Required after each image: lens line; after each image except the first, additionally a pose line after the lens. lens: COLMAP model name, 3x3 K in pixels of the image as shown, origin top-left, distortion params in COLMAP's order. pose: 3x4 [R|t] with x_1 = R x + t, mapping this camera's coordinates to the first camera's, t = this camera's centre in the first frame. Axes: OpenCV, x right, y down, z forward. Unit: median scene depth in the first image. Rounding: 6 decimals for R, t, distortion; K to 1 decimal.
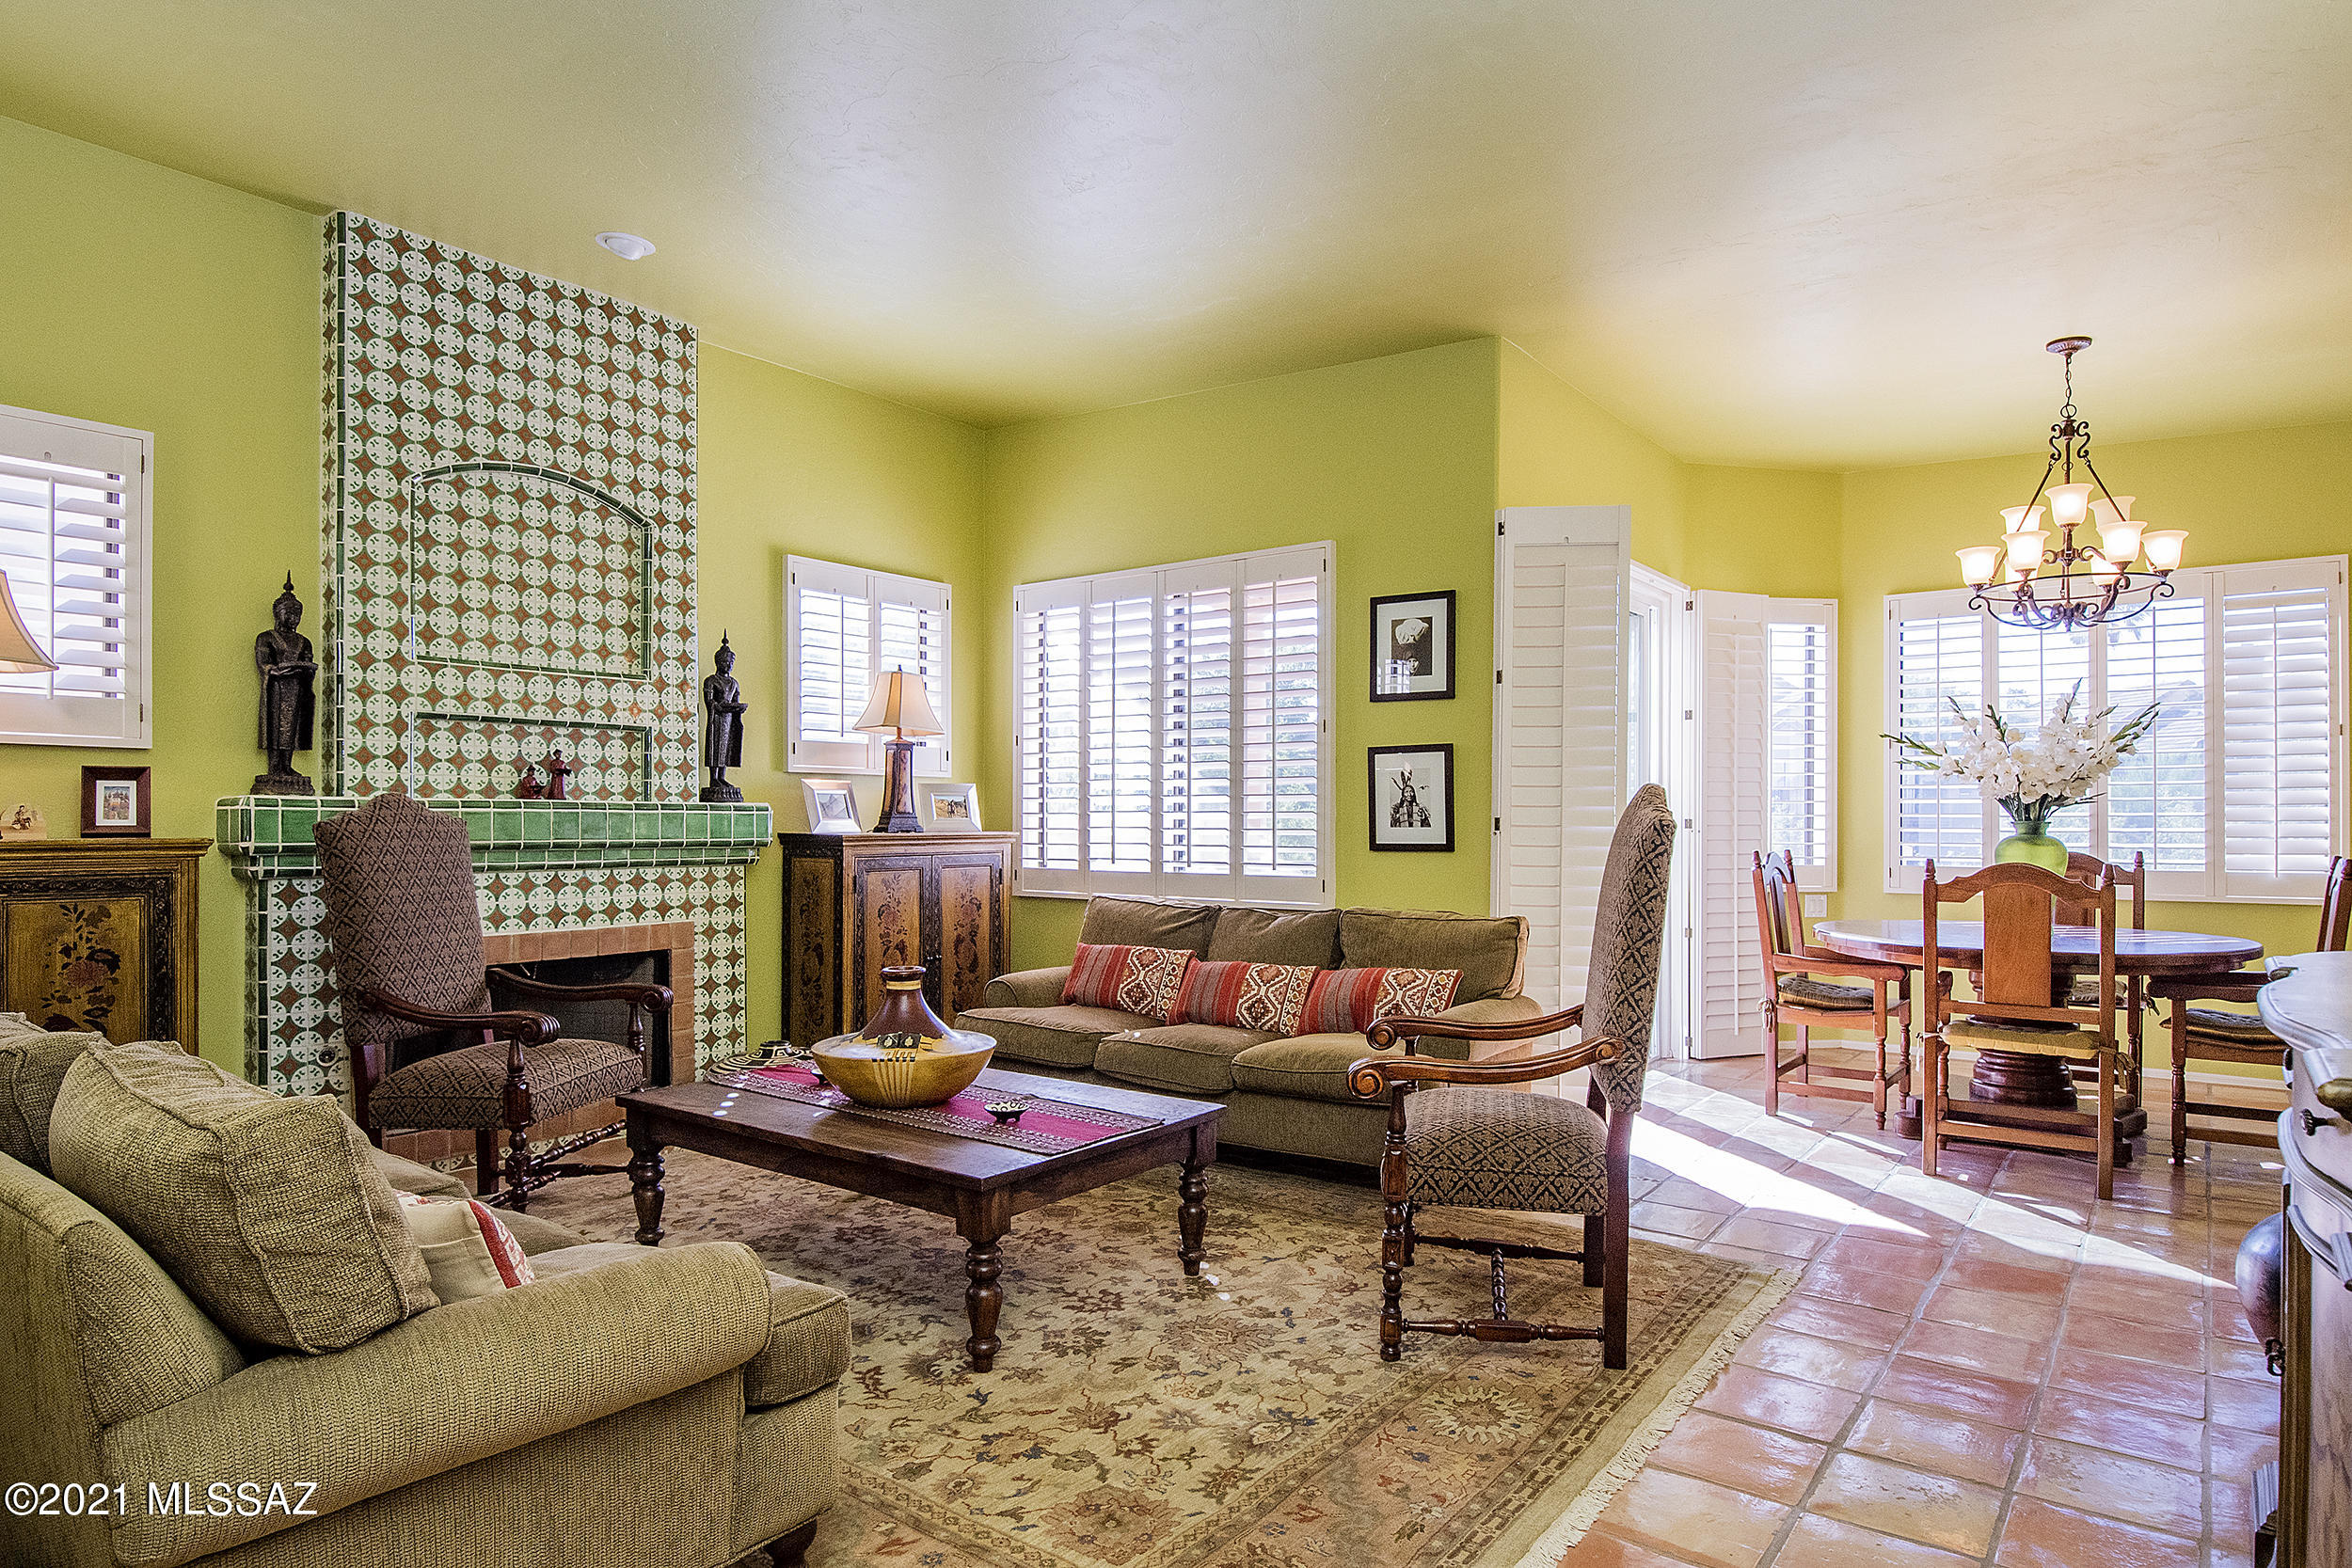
lens RADIAL K [[1318.3, 0, 1172.8], [0, 1318.3, 807.7], [0, 0, 1]] dist [0.009060, -0.012240]
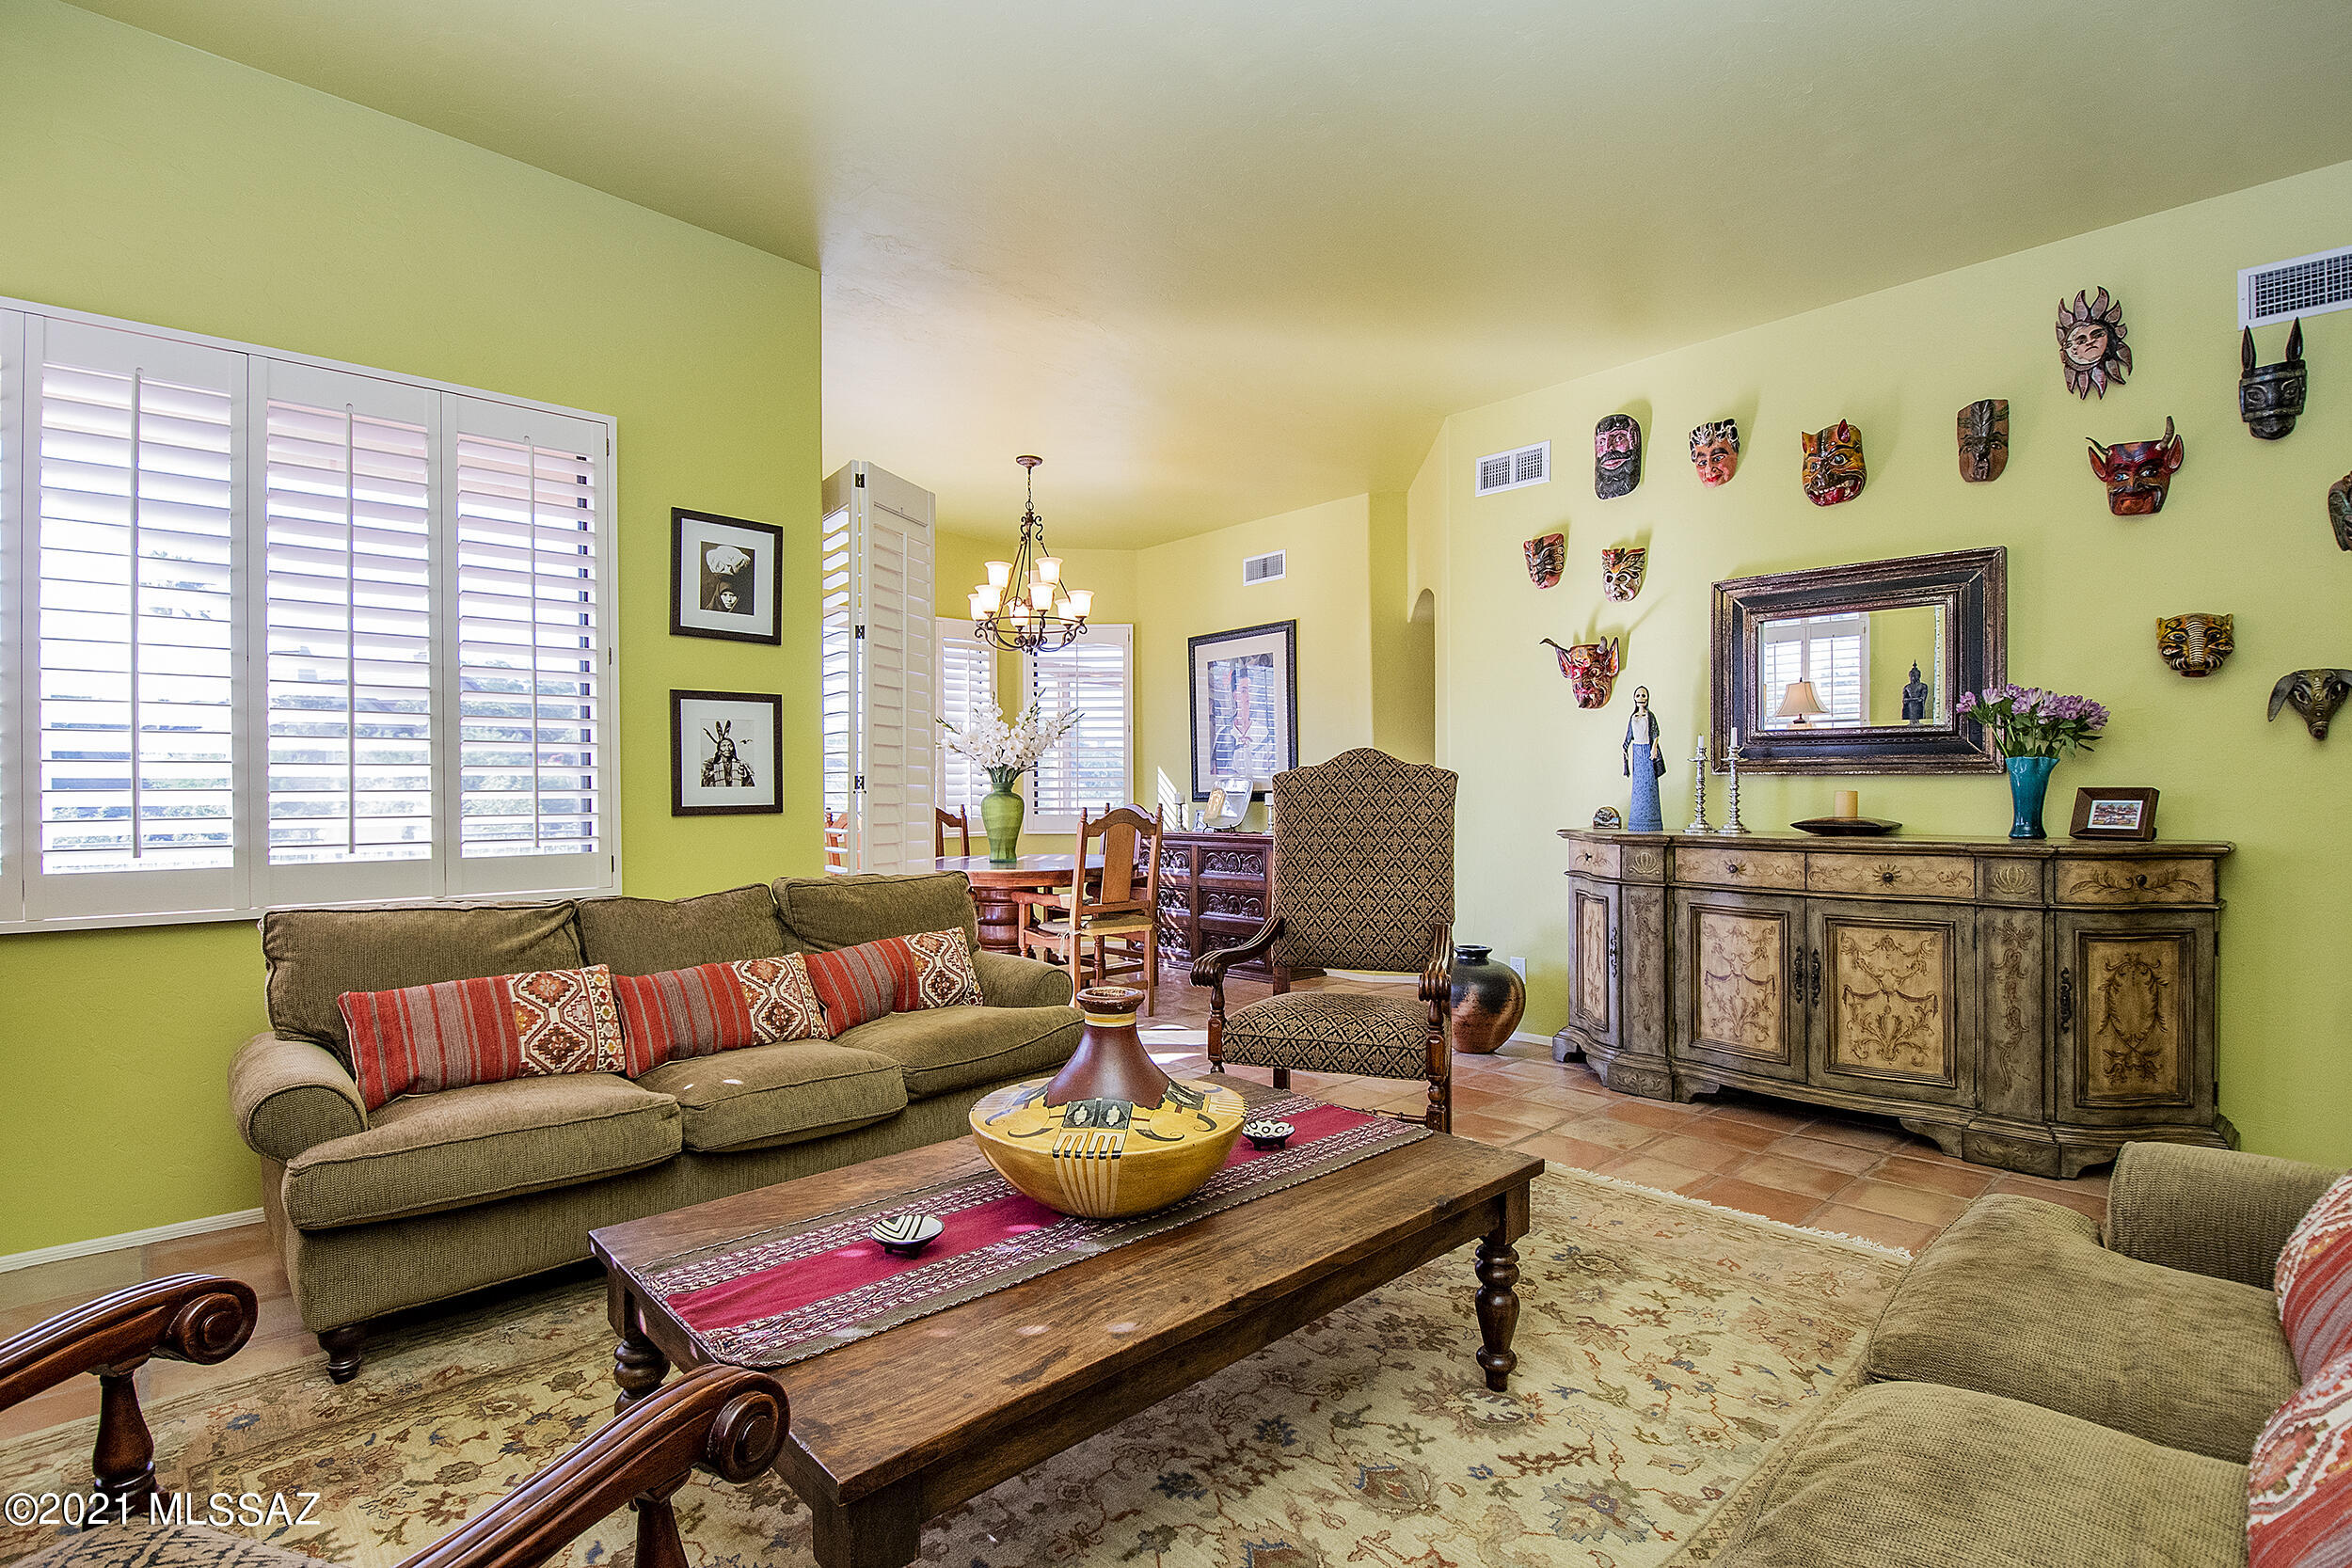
lens RADIAL K [[1127.9, 0, 1165.9], [0, 1127.9, 782.5], [0, 0, 1]] dist [0.007950, -0.015033]
pose [[0.169216, 0.005865, 0.985562, -0.518715], [-0.002720, 0.999981, -0.005484, 0.015871], [-0.985575, -0.001753, 0.169229, 0.612709]]
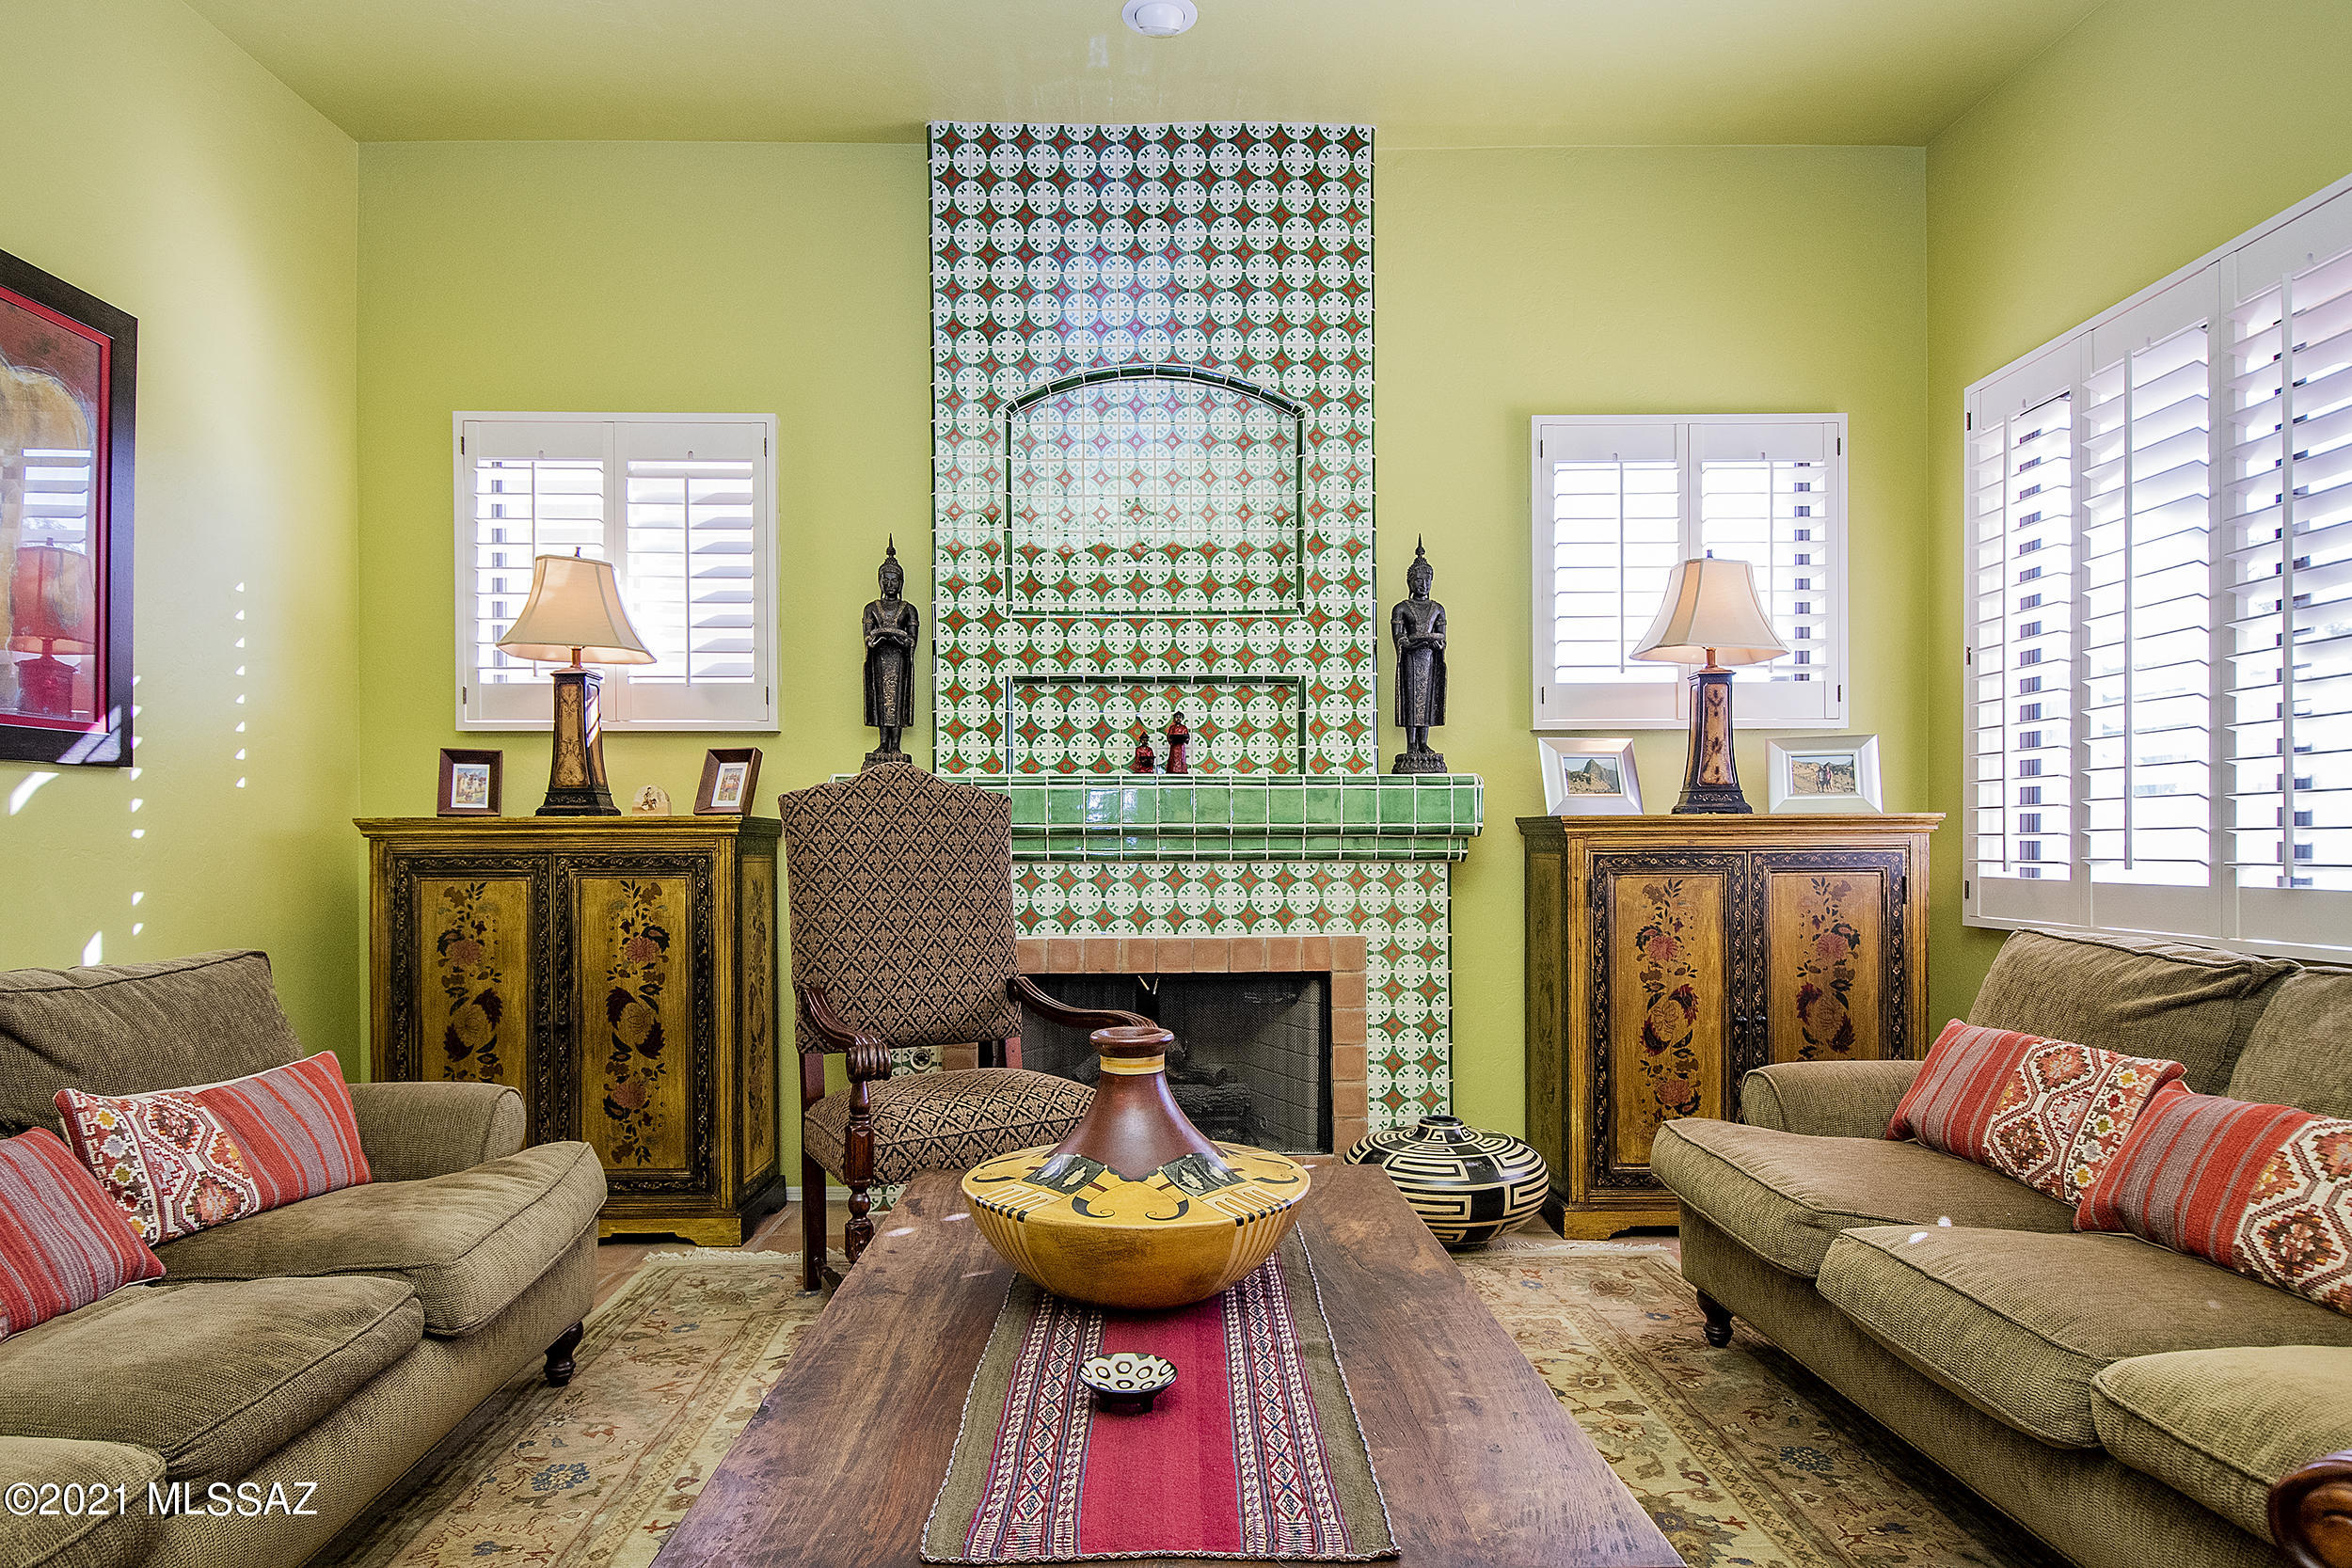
lens RADIAL K [[1318.3, 0, 1145.9], [0, 1318.3, 848.5], [0, 0, 1]] dist [0.009060, -0.012240]
pose [[0.620936, 0.000414, -0.783861, 0.144753], [0.012082, 0.999876, 0.010099, 0.029637], [0.783768, -0.015742, 0.620854, 0.468971]]
